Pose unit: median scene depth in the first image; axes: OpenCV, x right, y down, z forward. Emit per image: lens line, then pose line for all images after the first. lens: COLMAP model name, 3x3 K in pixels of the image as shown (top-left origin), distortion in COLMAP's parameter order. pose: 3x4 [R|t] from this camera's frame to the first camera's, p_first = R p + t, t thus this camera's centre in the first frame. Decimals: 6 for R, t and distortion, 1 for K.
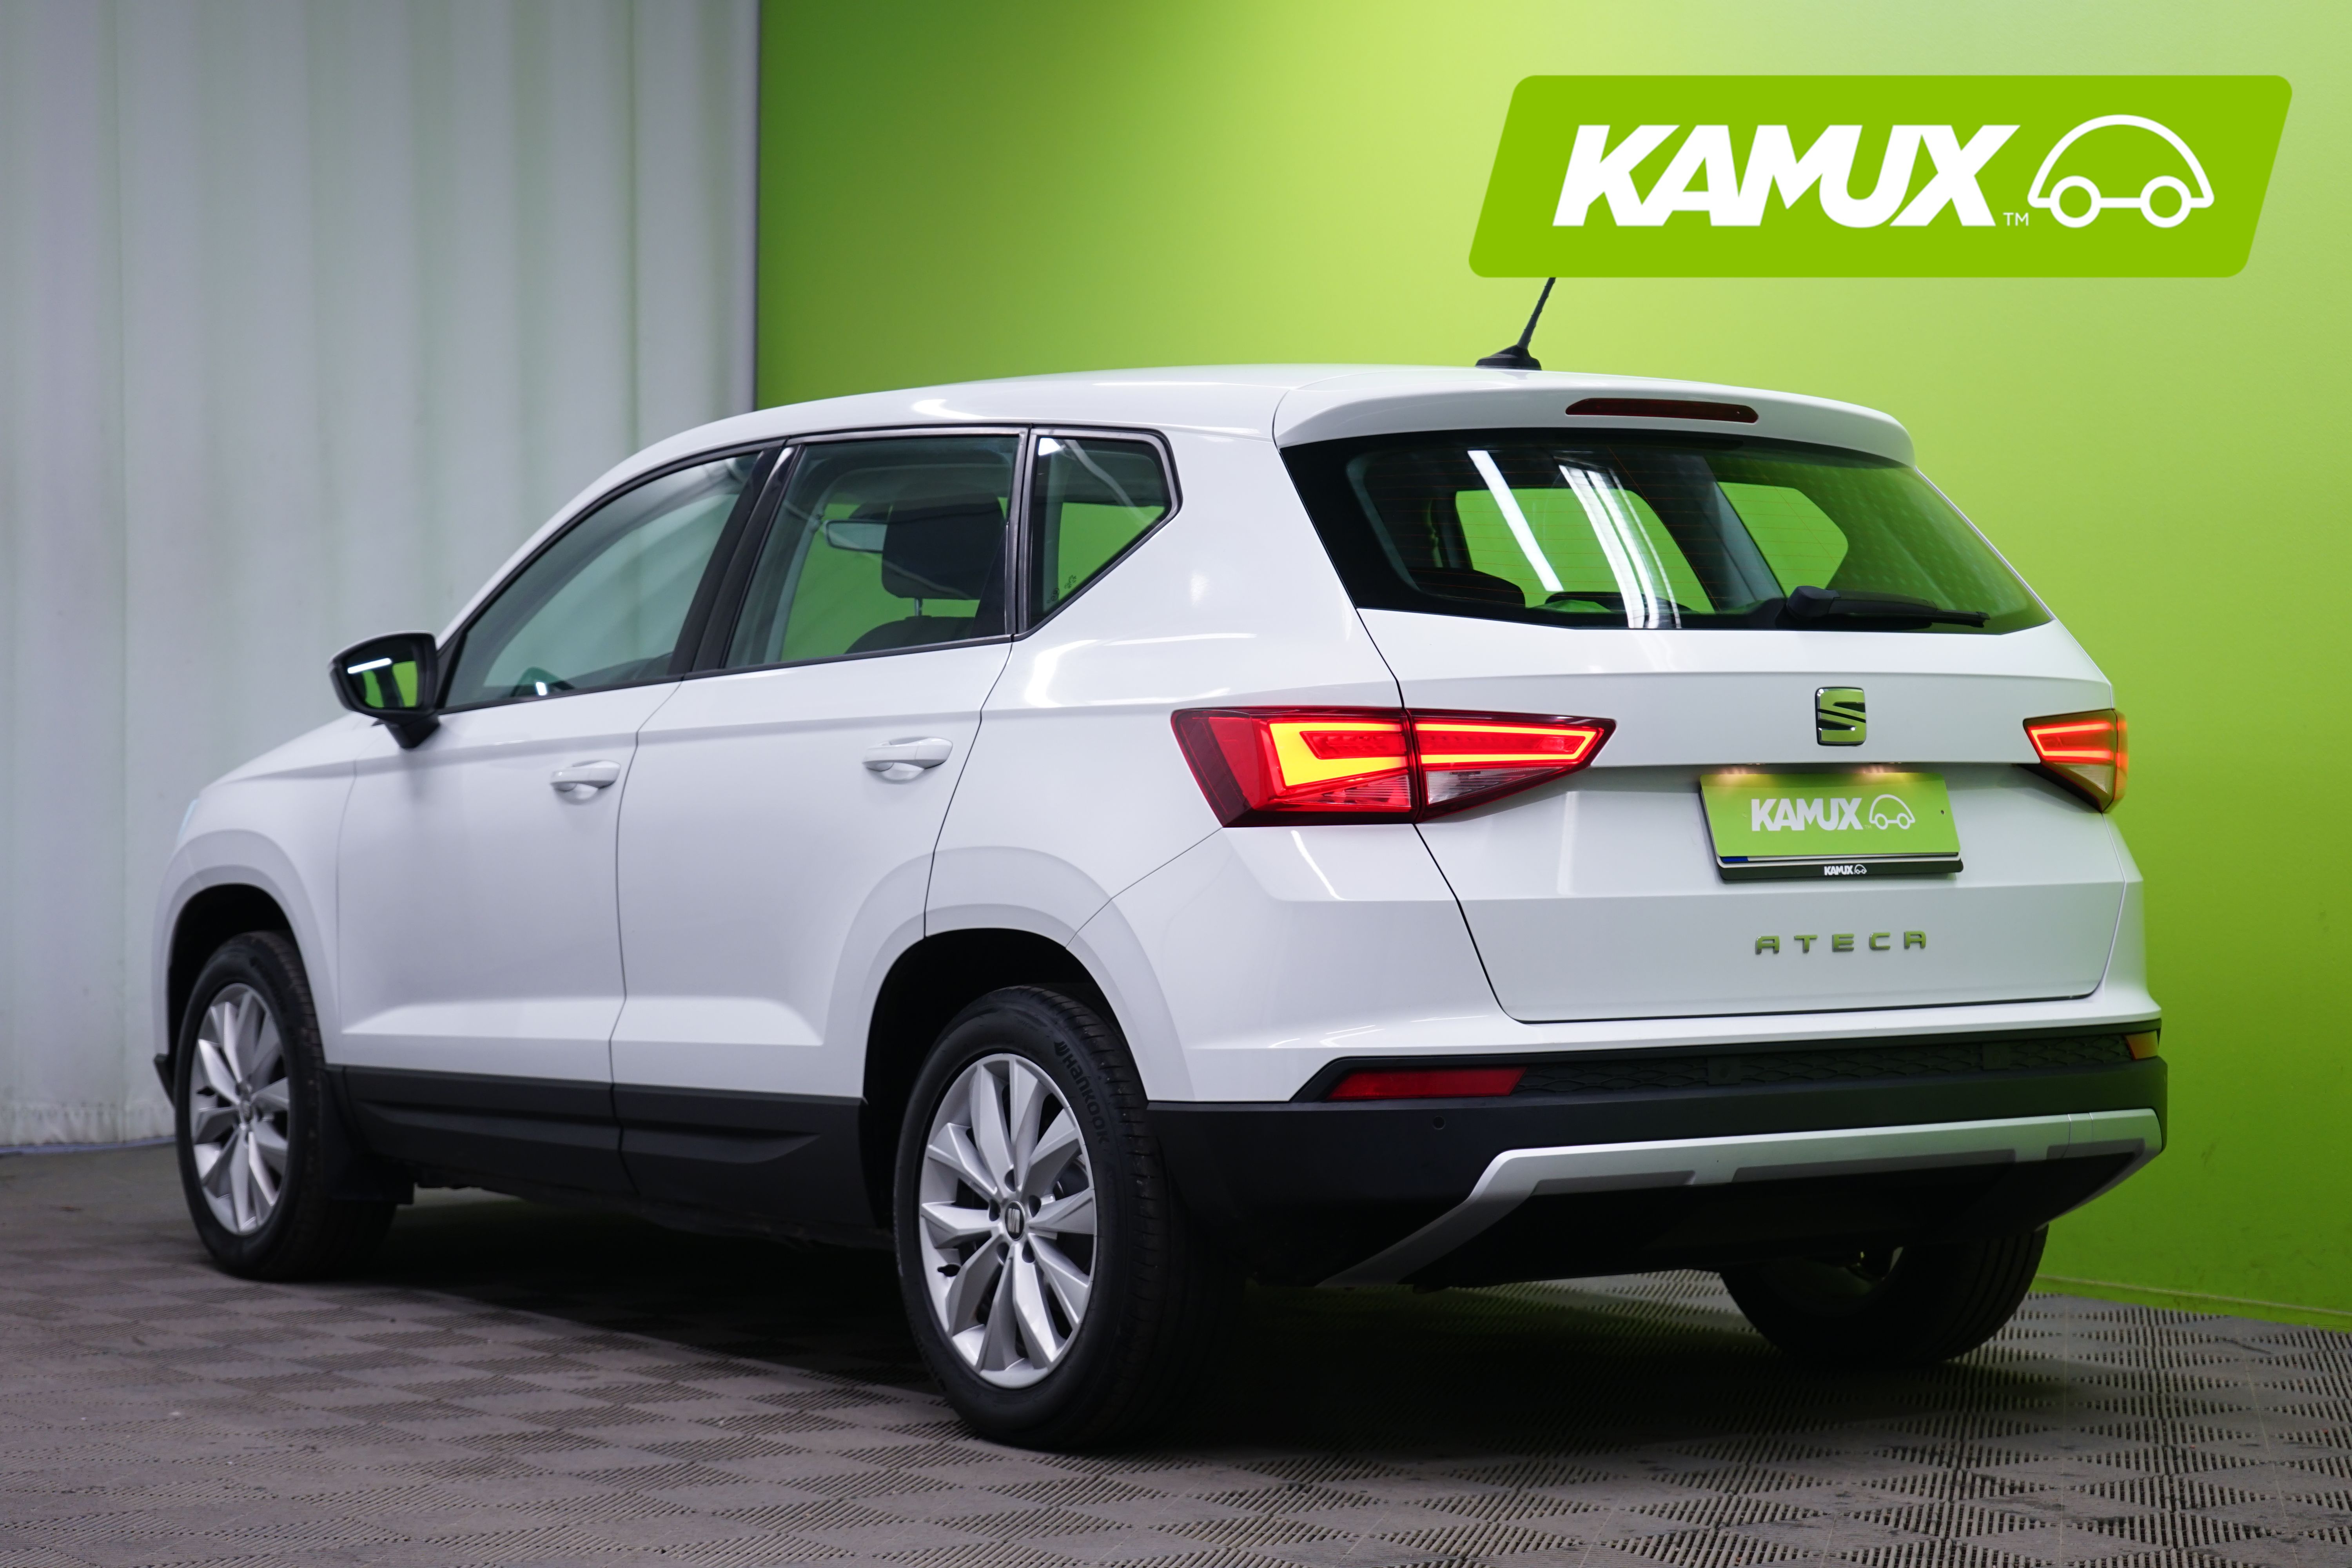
lens RADIAL K [[4750.1, 0, 1176.0], [0, 4750.1, 781.8], [0, 0, 1]] dist [-0.080944, 0.000000]
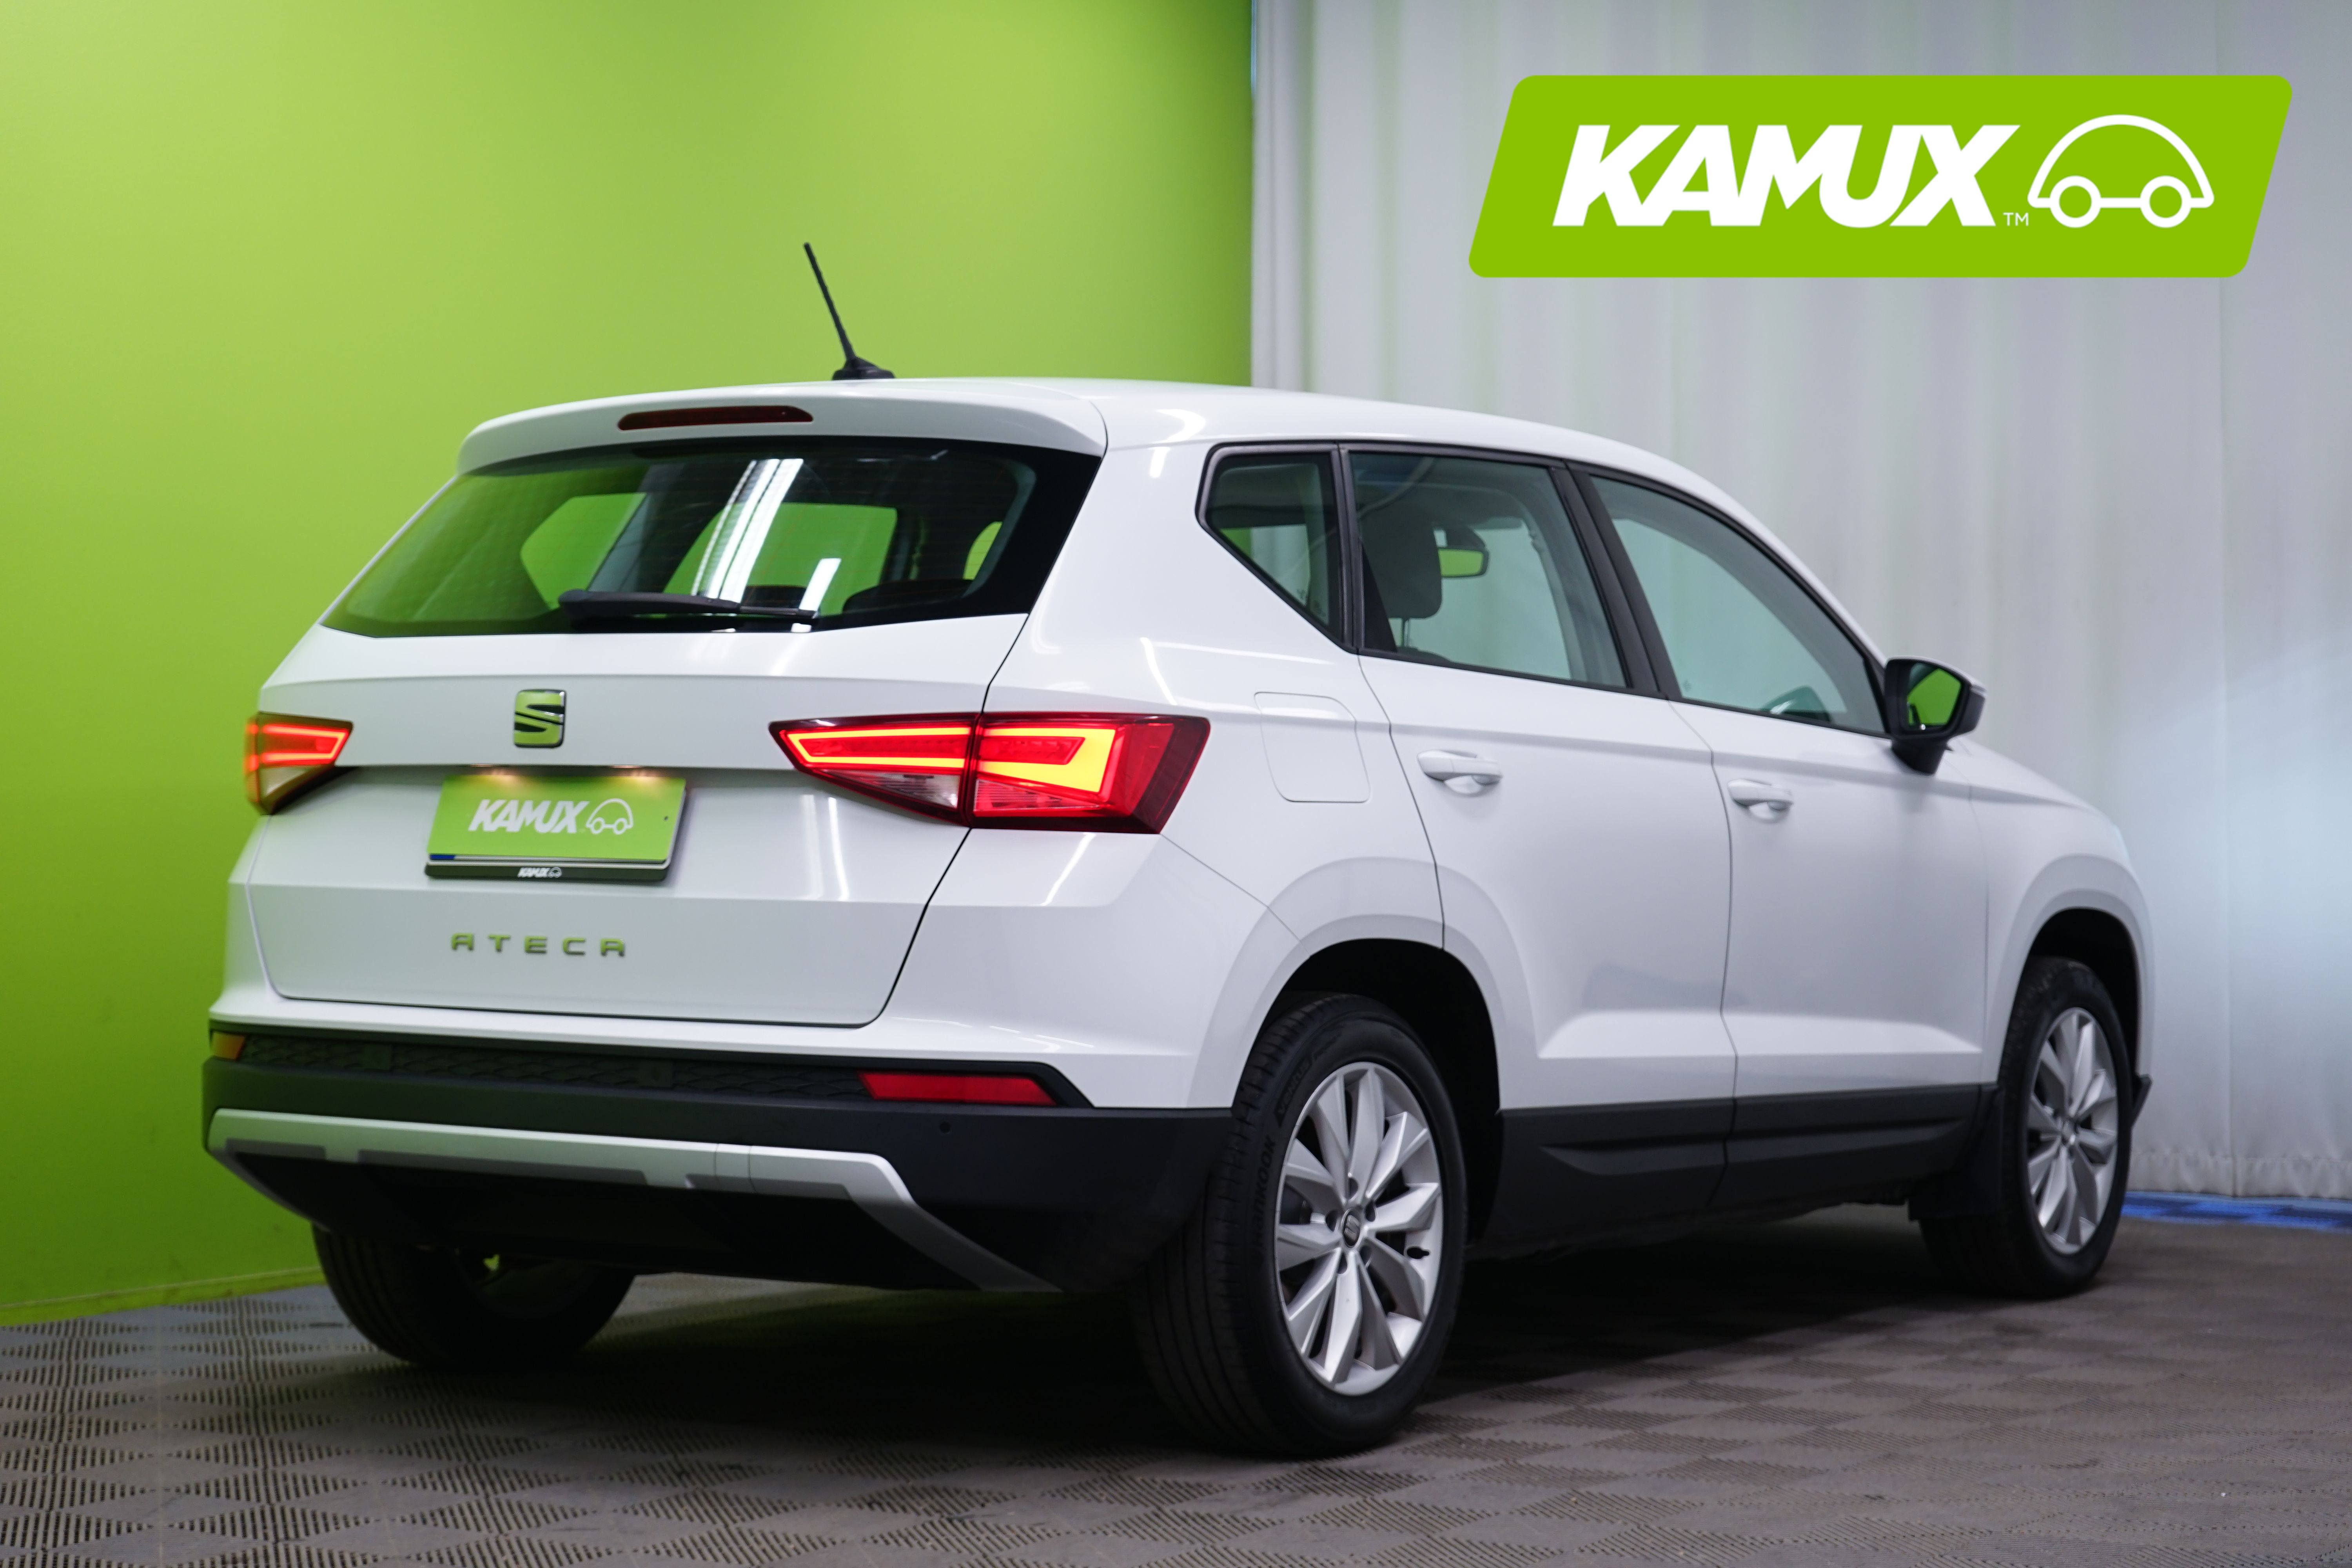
lens RADIAL K [[4535.2, 0, 1179.7], [0, 4535.2, 784.3], [0, 0, 1]] dist [-0.041034, 0.000000]
pose [[0.403054, 0.009213, -0.915130, 1.066843], [-0.020587, 0.999788, 0.000998, -0.003705], [0.914945, 0.018438, 0.403158, 0.735746]]
